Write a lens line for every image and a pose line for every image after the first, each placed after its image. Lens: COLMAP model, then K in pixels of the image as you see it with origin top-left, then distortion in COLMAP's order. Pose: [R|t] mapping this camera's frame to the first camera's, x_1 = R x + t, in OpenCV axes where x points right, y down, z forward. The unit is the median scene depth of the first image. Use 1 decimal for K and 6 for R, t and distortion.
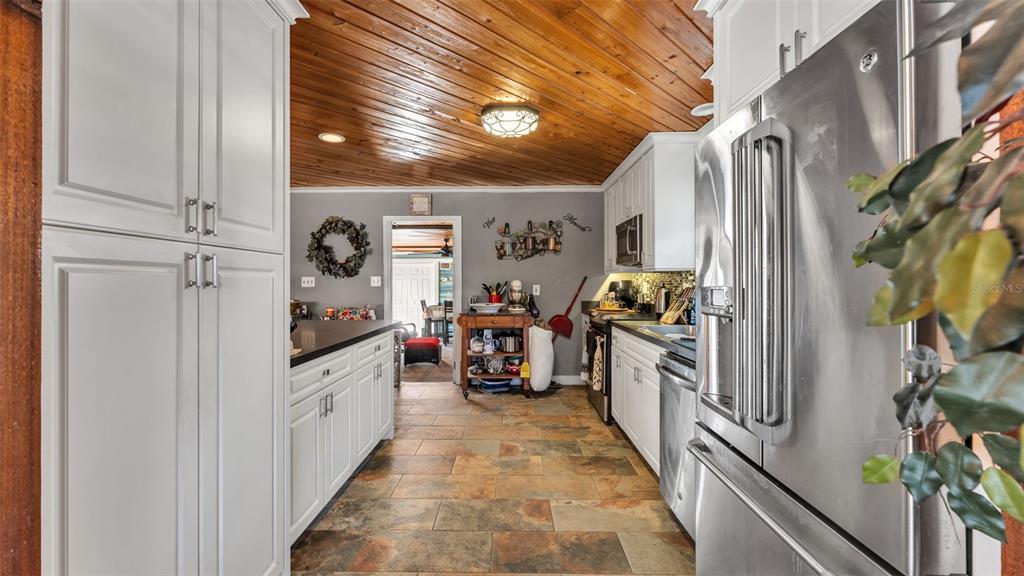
lens RADIAL K [[409.5, 0, 512.0], [0, 409.5, 288.0], [0, 0, 1]] dist [0.000918, -0.000108]
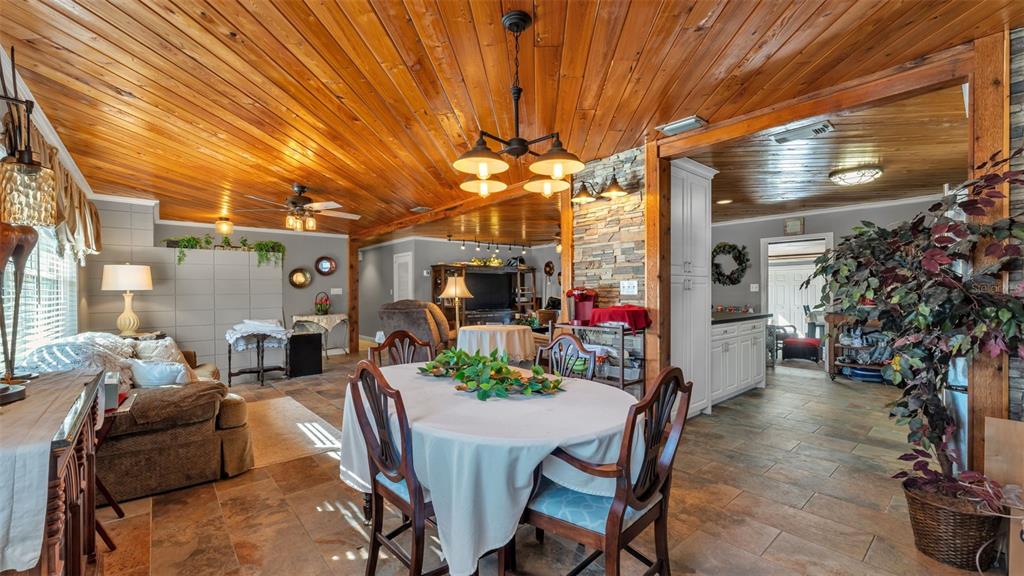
lens RADIAL K [[409.5, 0, 512.0], [0, 409.5, 288.0], [0, 0, 1]] dist [0.000918, -0.000108]
pose [[0.650233, -0.006446, -0.759707, 0.176352], [-0.005860, 0.999892, -0.013499, 0.007834], [0.759712, 0.013230, 0.650125, -0.491840]]
